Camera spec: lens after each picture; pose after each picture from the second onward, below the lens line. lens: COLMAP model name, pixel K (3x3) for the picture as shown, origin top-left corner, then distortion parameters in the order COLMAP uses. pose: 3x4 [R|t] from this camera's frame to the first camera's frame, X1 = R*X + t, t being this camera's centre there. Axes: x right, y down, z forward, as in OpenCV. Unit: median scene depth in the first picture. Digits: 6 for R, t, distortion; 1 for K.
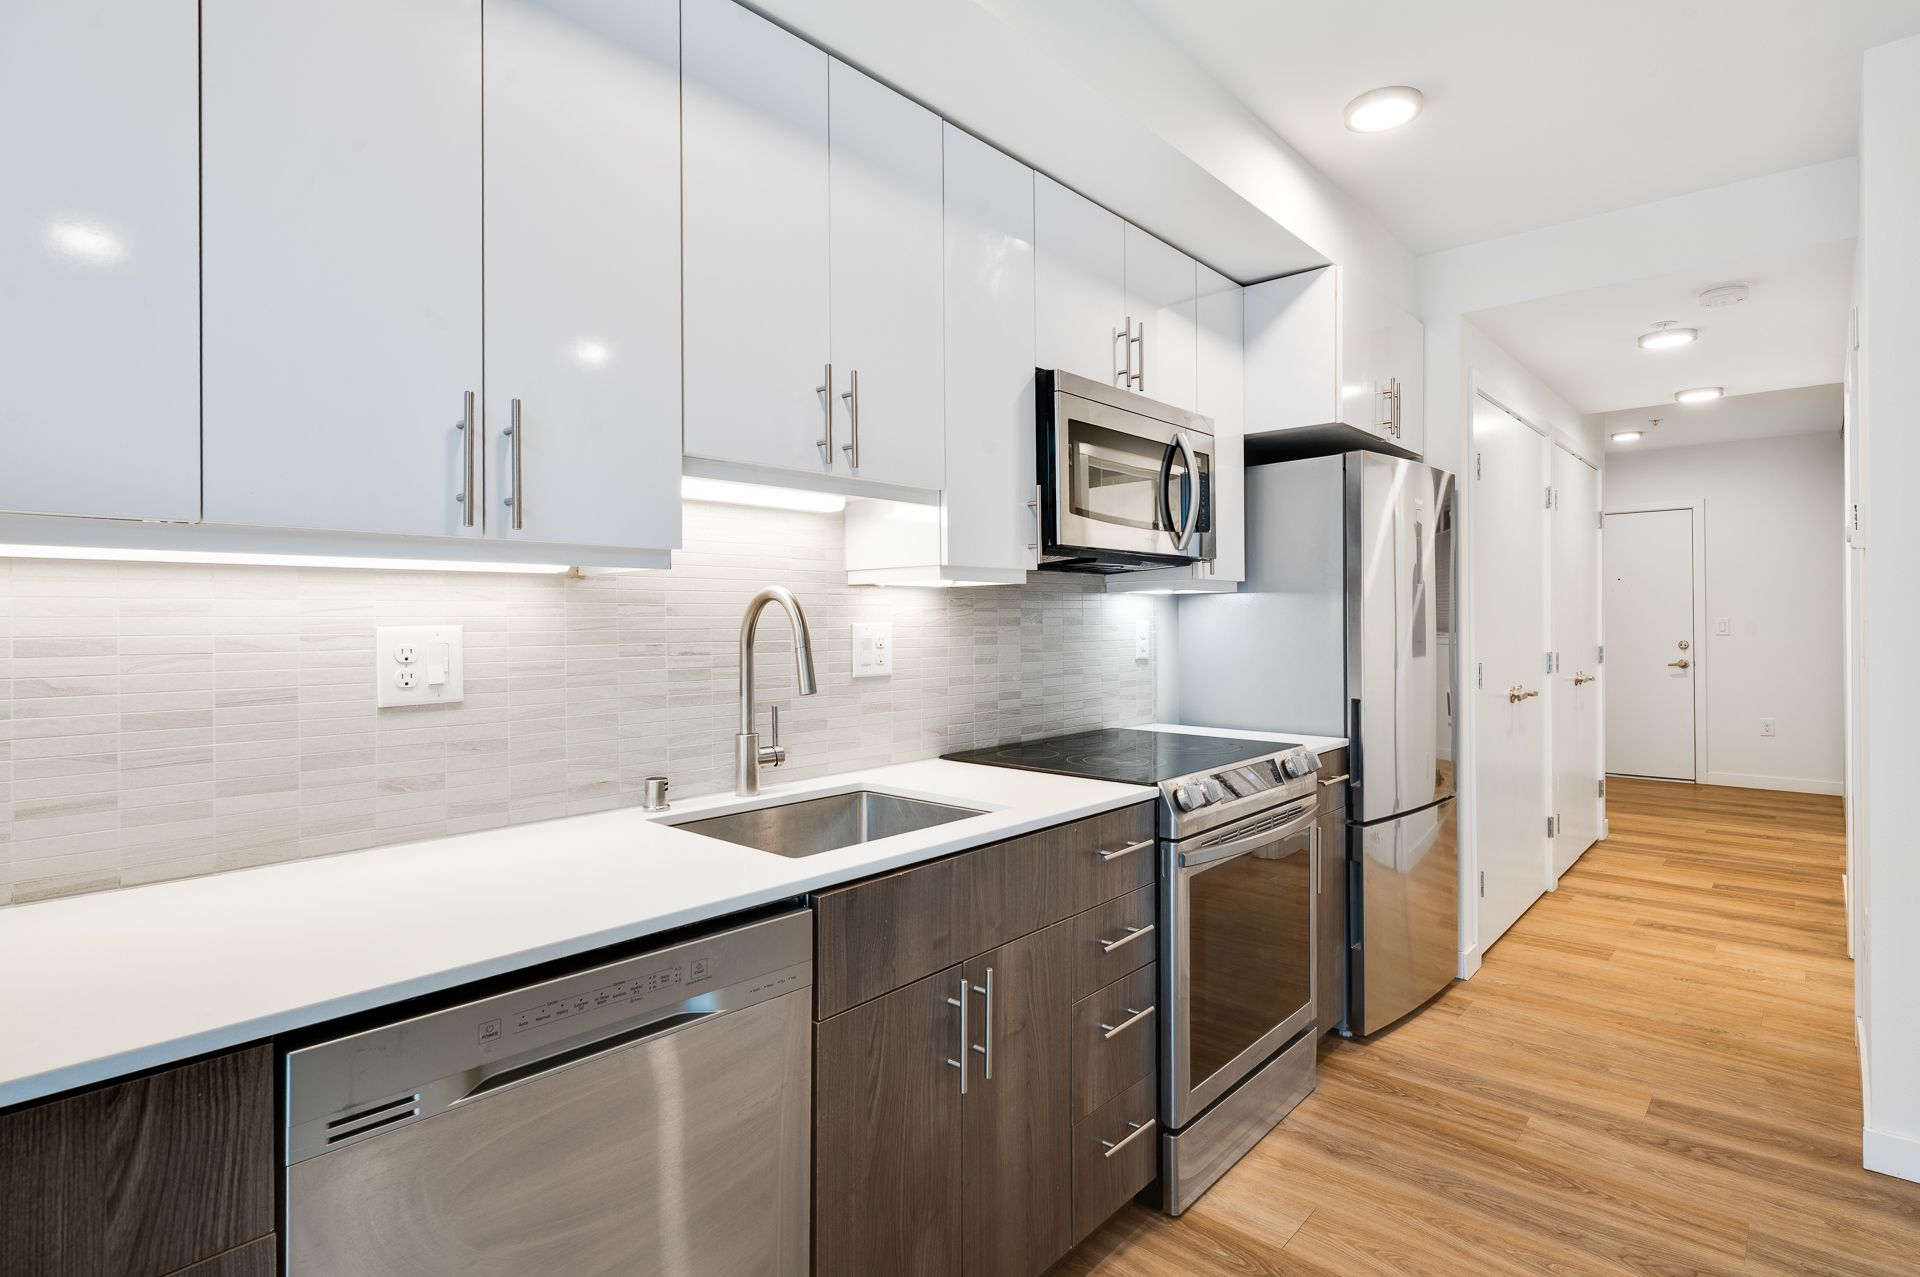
lens RADIAL K [[969.0, 0, 952.2], [0, 969.0, 618.3], [0, 0, 1]] dist [-0.002506, 0.000722]
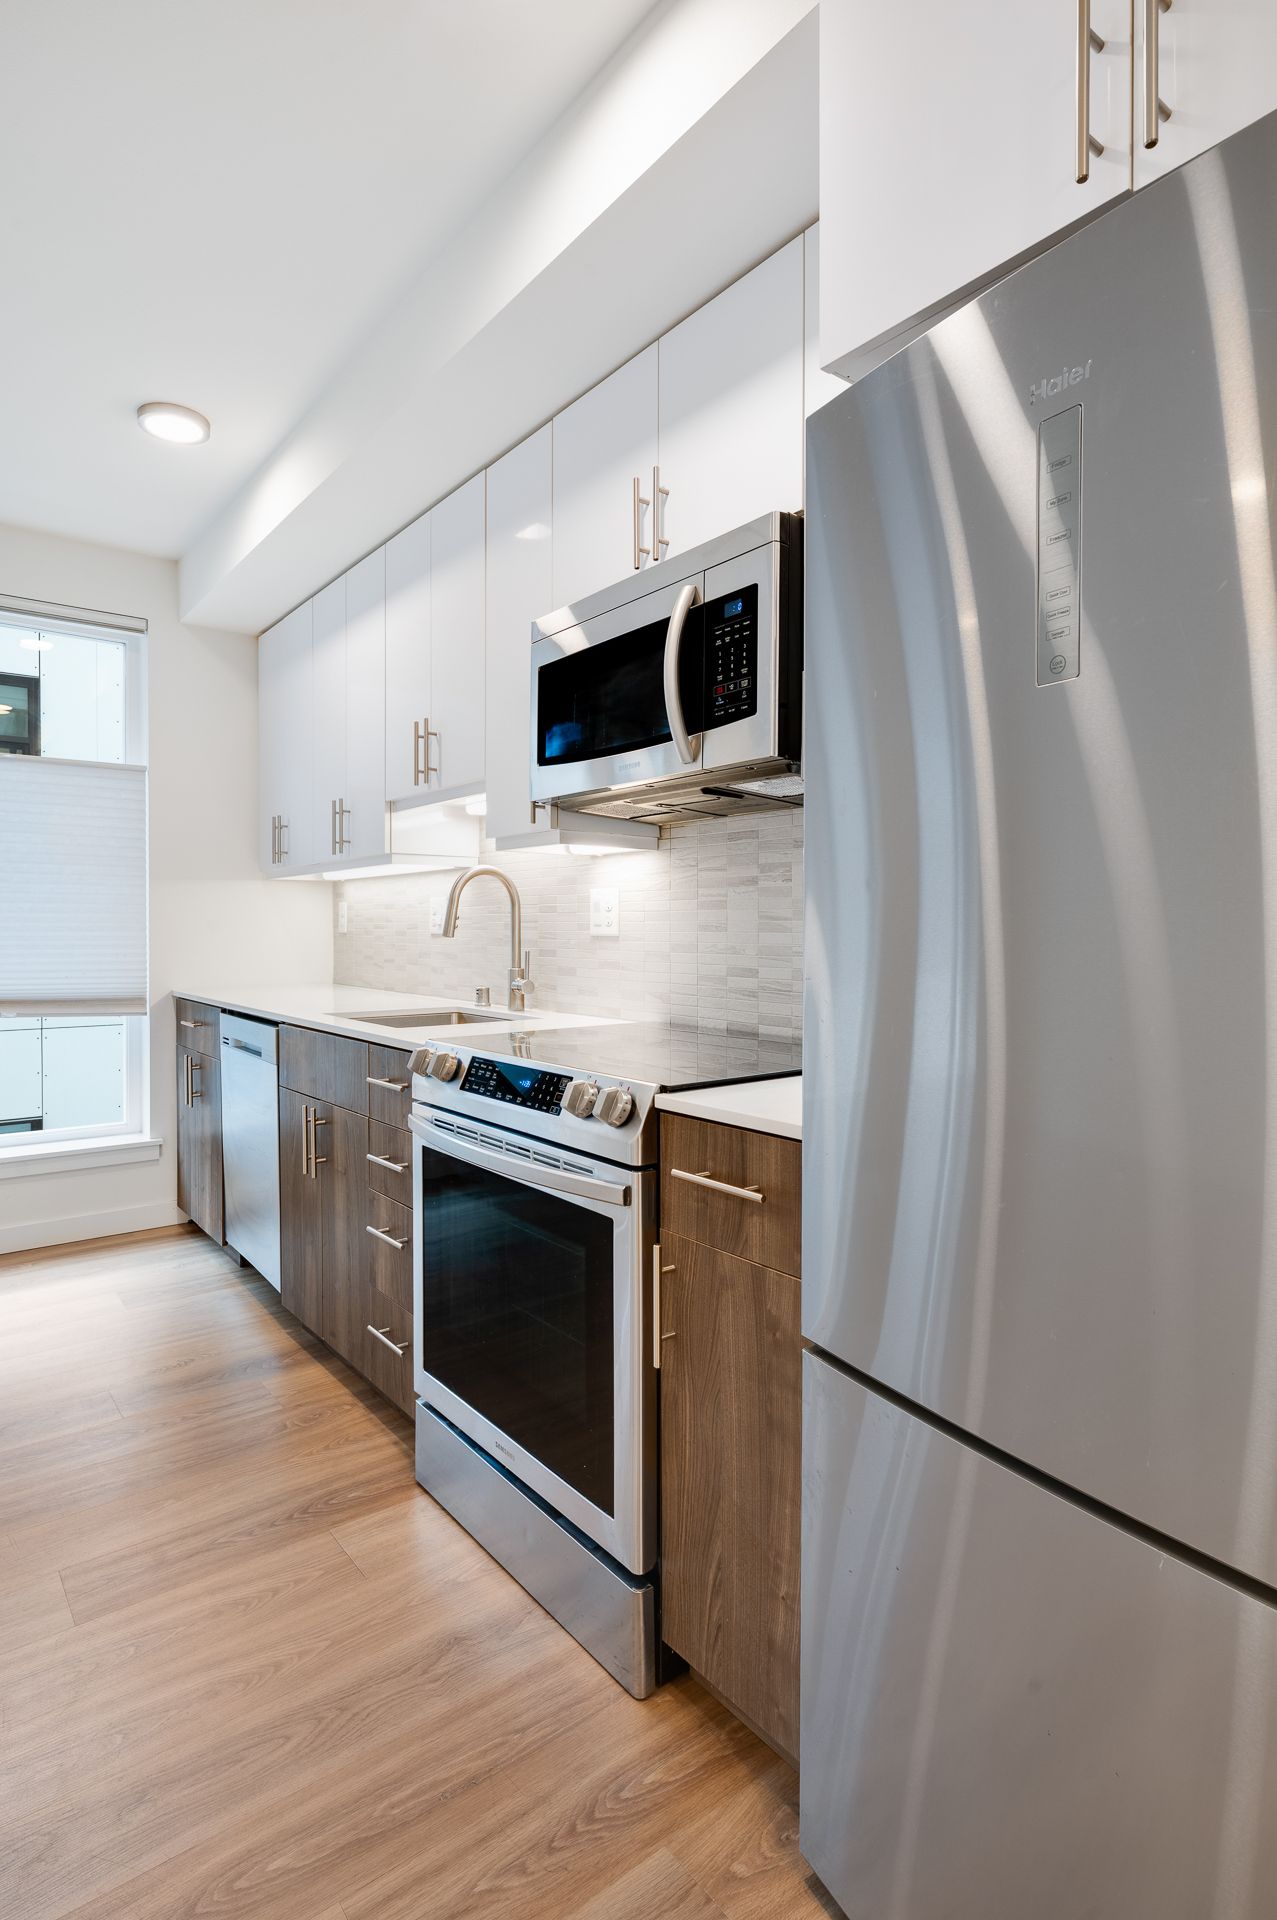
lens RADIAL K [[1005.4, 0, 641.4], [0, 1005.4, 941.0], [0, 0, 1]] dist [0.004605, 0.000451]
pose [[-0.178665, 0.017044, -0.983762, 1.070735], [0.000110, 0.999850, 0.017303, 0.045849], [0.983910, 0.002983, -0.178640, 1.264437]]
